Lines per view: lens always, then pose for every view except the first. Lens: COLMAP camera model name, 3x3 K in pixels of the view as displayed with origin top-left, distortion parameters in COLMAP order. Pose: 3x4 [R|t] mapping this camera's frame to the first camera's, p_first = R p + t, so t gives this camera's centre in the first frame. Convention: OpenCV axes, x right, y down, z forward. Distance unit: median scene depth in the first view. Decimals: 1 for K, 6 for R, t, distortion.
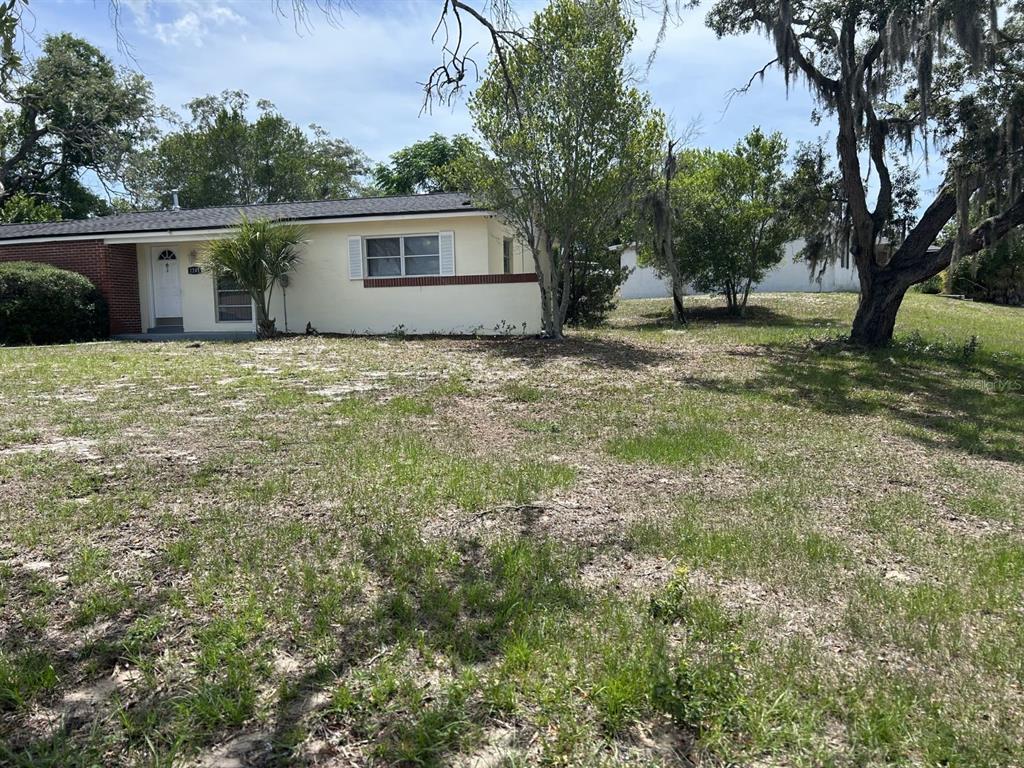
lens RADIAL K [[780.1, 0, 513.2], [0, 780.1, 390.0], [0, 0, 1]] dist [0.056051, -0.065573]
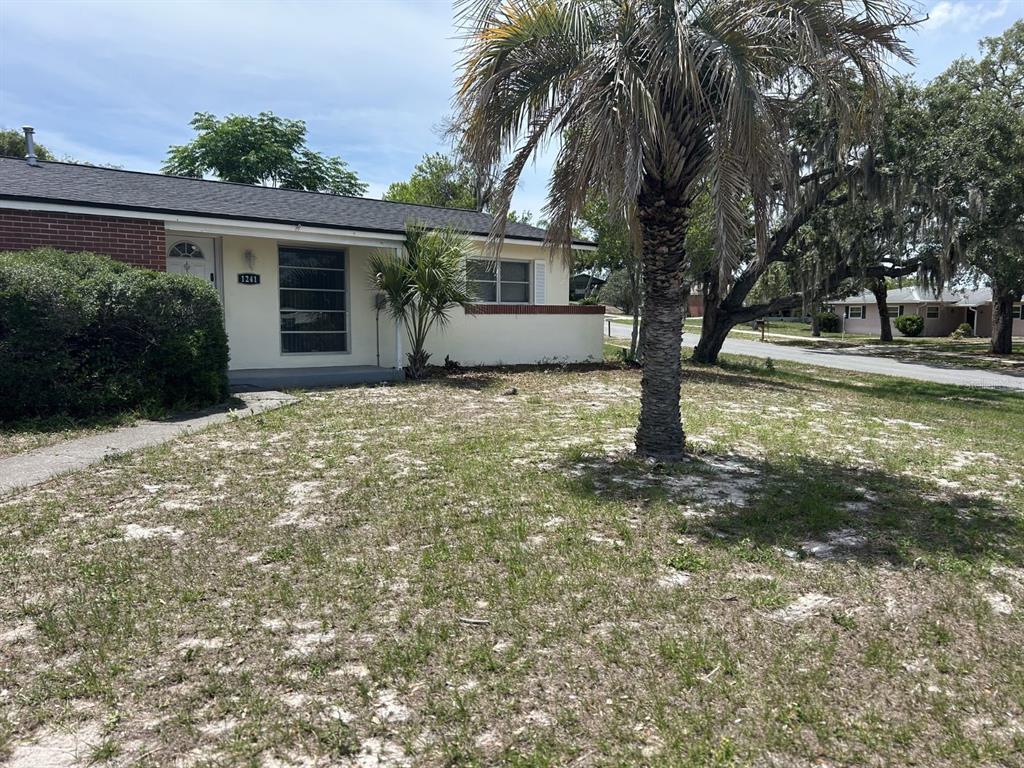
lens RADIAL K [[775.9, 0, 511.0], [0, 775.9, 388.3], [0, 0, 1]] dist [0.081937, -0.093197]
pose [[0.587222, -0.052687, 0.807709, -0.870953], [0.051811, 0.998280, 0.027451, -0.068065], [-0.807766, 0.025728, 0.588942, 0.444355]]
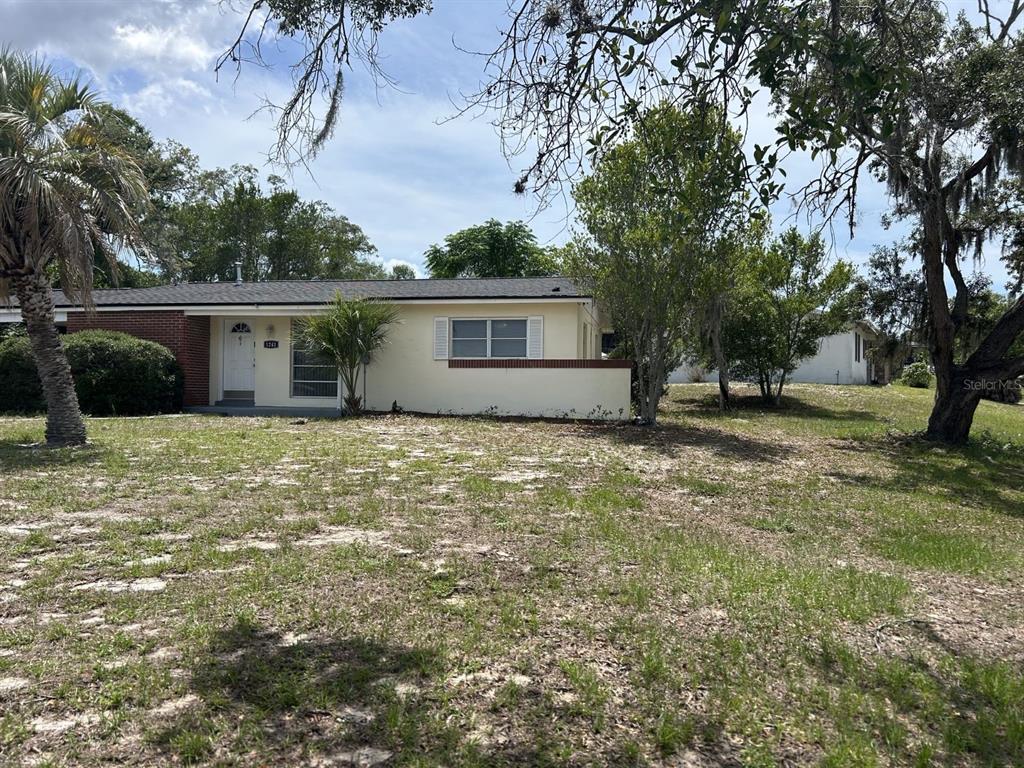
lens RADIAL K [[778.5, 0, 512.0], [0, 778.5, 384.0], [0, 0, 1]] dist [0.080061, -0.085341]
pose [[0.997962, 0.034208, 0.053869, -0.162208], [-0.028374, 0.994006, -0.105576, -0.007200], [-0.057158, 0.103833, 0.992951, 0.007018]]
